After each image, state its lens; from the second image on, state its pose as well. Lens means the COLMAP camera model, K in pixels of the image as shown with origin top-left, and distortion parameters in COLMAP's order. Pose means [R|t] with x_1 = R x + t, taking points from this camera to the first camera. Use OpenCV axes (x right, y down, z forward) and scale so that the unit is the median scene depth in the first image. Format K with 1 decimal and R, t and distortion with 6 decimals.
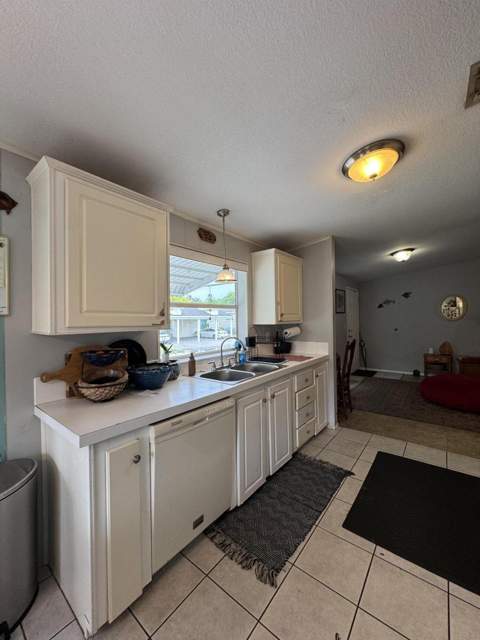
lens RADIAL K [[255.5, 0, 240.8], [0, 255.5, 319.7], [0, 0, 1]] dist [-0.002097, -0.000326]
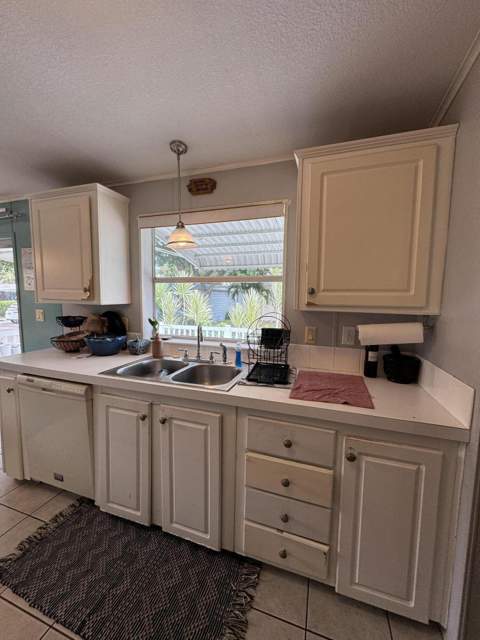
lens RADIAL K [[255.5, 0, 240.8], [0, 255.5, 319.7], [0, 0, 1]] dist [-0.002097, -0.000326]
pose [[0.345210, 0.106170, -0.932501, 0.730825], [-0.019002, 0.994168, 0.106156, -0.018712], [0.938333, -0.018927, 0.345214, 0.934621]]
